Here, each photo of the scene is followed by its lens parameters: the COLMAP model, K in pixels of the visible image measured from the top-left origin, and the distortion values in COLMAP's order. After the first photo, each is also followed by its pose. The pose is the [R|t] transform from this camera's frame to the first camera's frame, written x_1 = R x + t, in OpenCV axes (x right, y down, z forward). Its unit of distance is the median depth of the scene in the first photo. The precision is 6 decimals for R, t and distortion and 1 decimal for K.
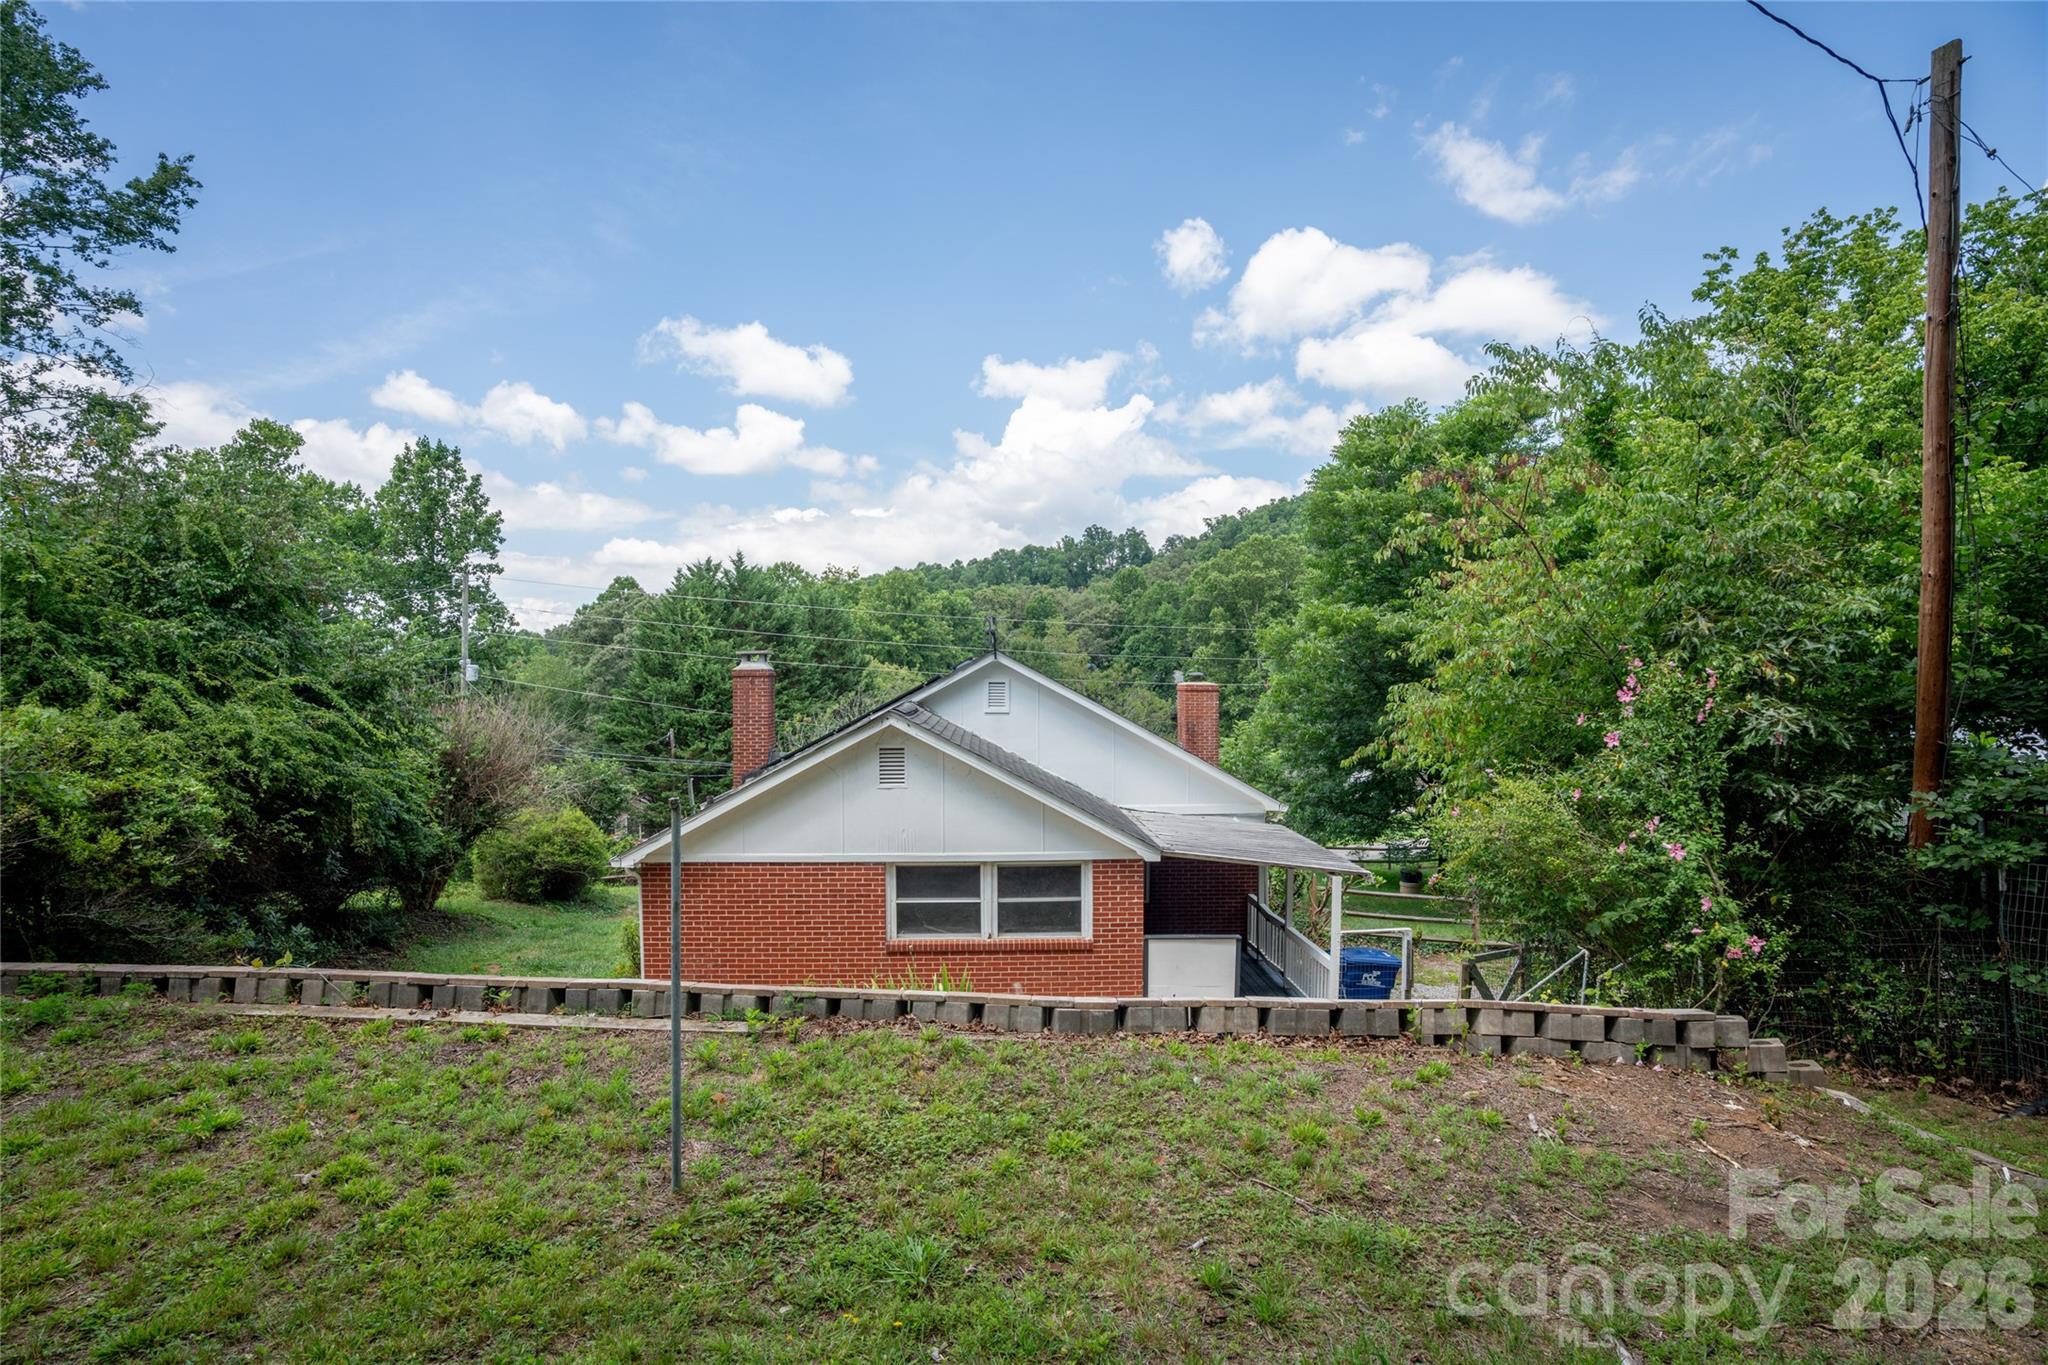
lens RADIAL K [[948.1, 0, 988.9], [0, 948.1, 722.5], [0, 0, 1]] dist [-0.014076, 0.000521]
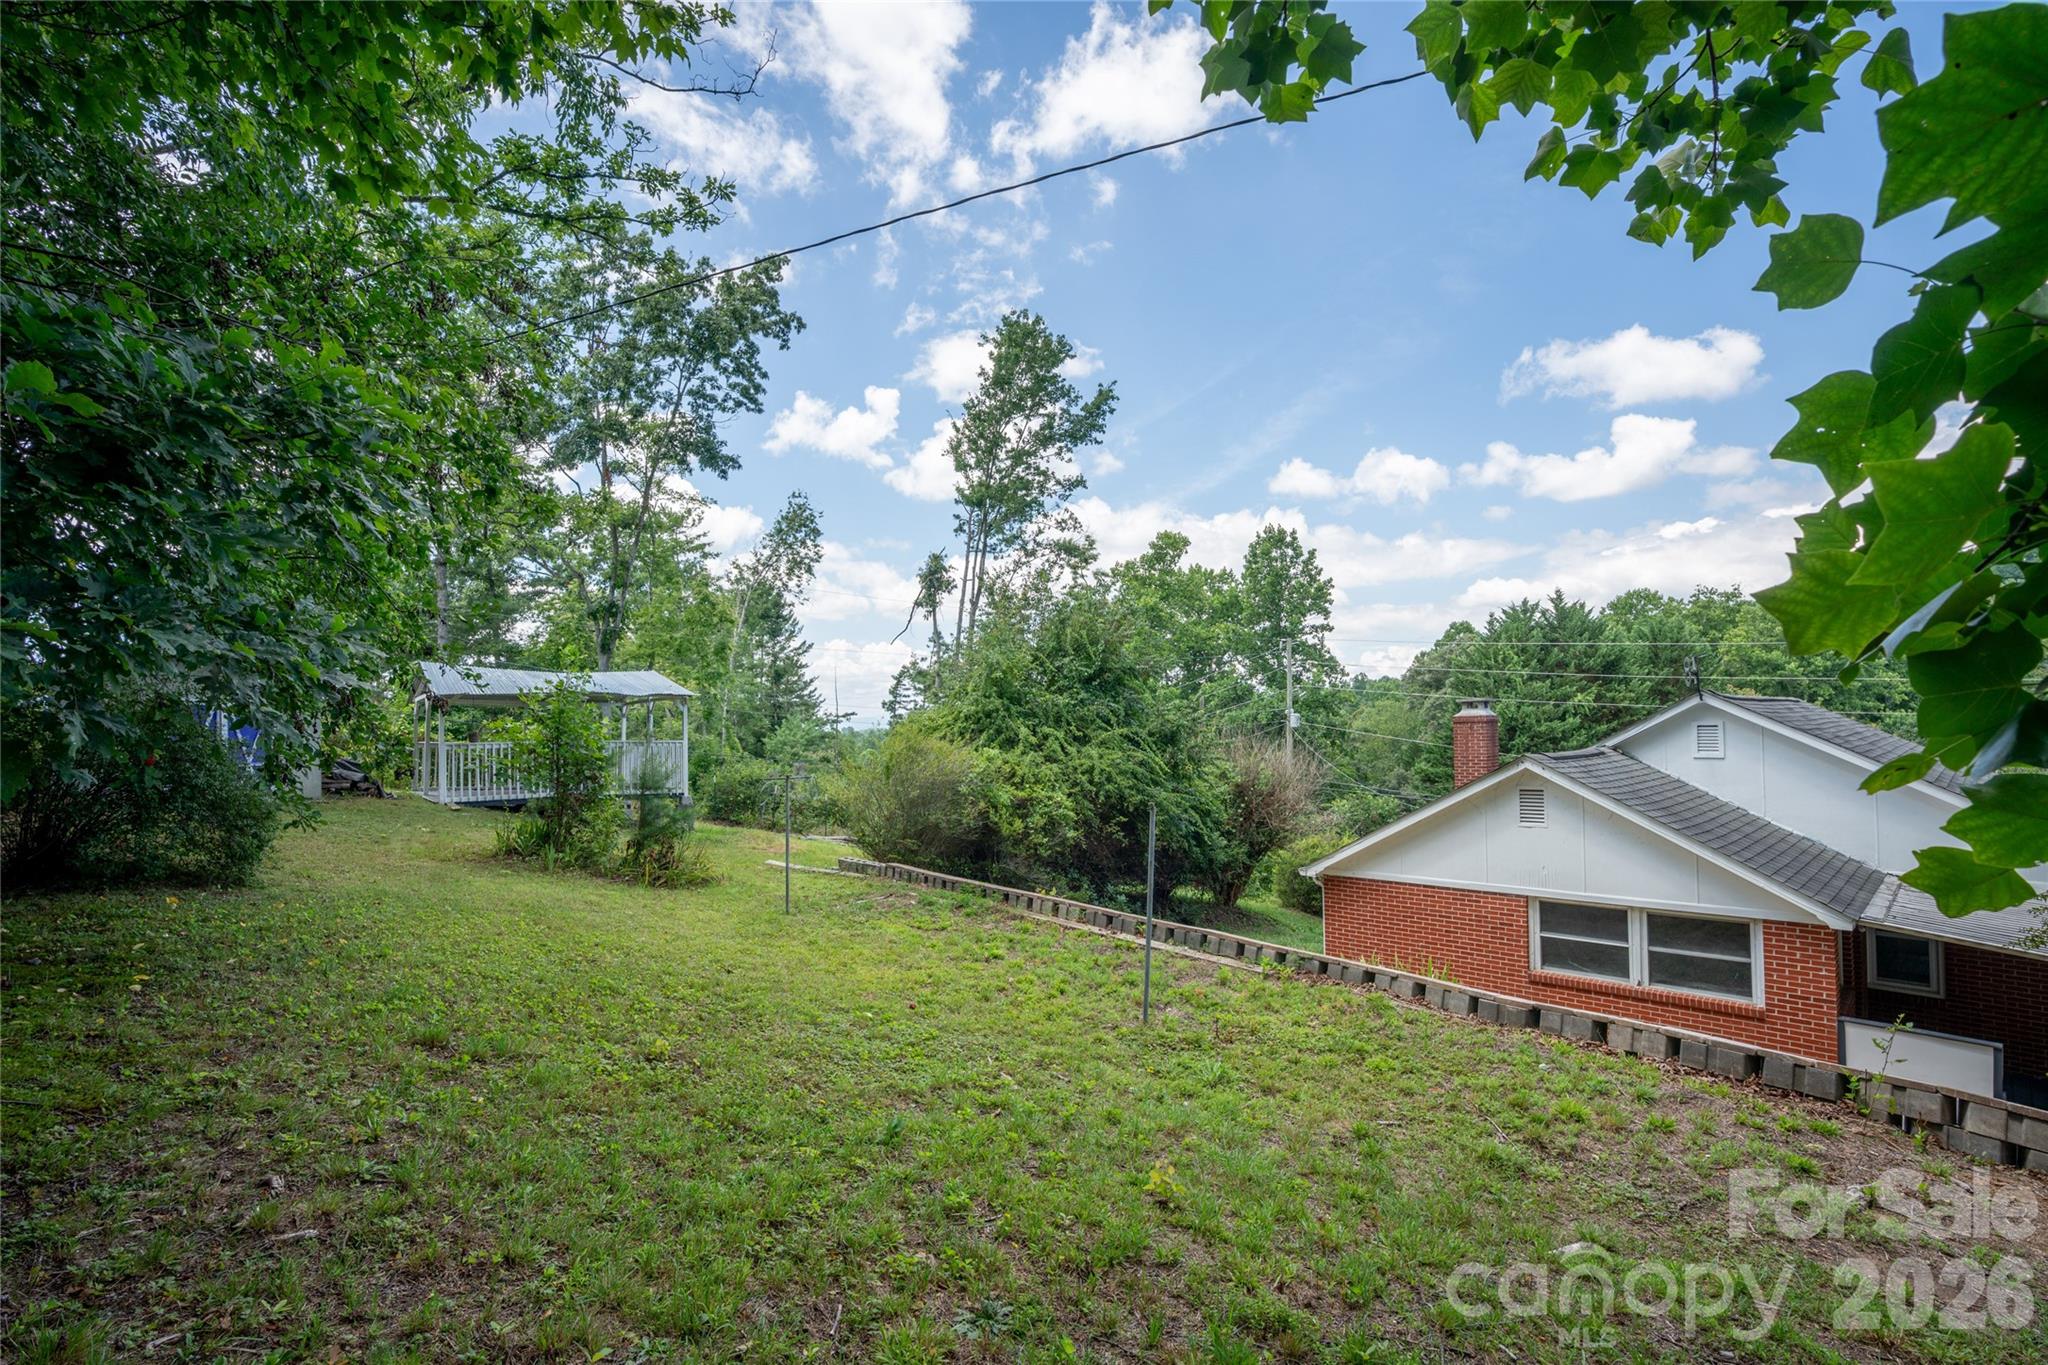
lens RADIAL K [[937.8, 0, 1024.0], [0, 937.8, 706.4], [0, 0, 1]] dist [-0.068605, 0.029453]
pose [[0.669656, -0.028134, -0.742139, 0.283976], [-0.017908, 0.998380, -0.054007, -0.000890], [0.742456, 0.049456, 0.668067, -0.127959]]
